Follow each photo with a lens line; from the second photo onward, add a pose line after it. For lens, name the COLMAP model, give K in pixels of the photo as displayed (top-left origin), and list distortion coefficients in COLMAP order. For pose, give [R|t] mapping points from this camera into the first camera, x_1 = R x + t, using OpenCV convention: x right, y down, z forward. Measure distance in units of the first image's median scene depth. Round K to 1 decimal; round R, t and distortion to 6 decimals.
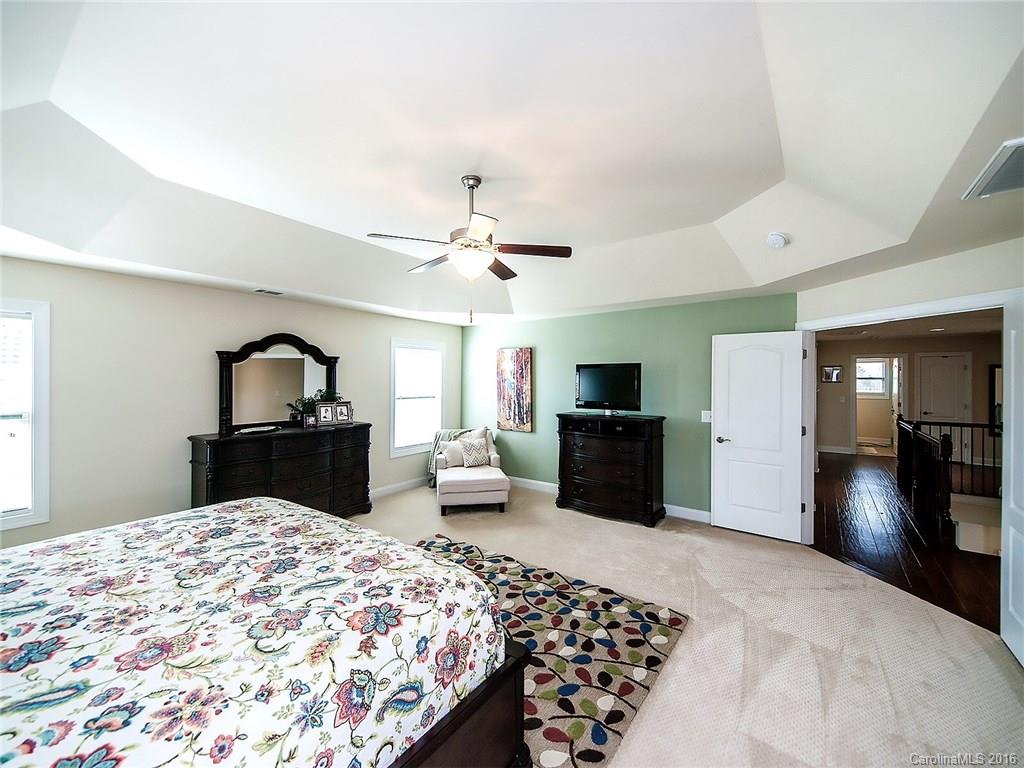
lens RADIAL K [[418.0, 0, 507.9], [0, 418.0, 380.4], [0, 0, 1]] dist [0.003689, -0.000780]
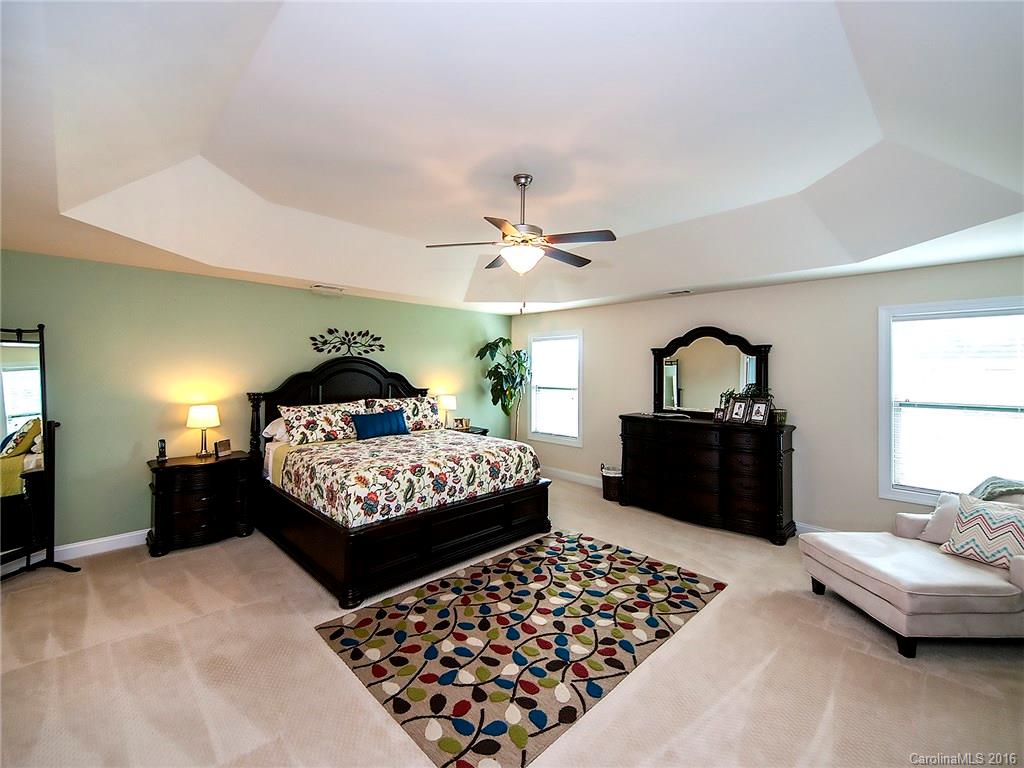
lens RADIAL K [[447.9, 0, 507.4], [0, 447.9, 374.5], [0, 0, 1]] dist [0.031300, 0.000070]
pose [[-0.164792, 0.009203, -0.986285, 0.900410], [-0.008278, 0.999908, 0.010713, -0.004264], [0.986294, 0.009930, -0.164701, 1.010281]]
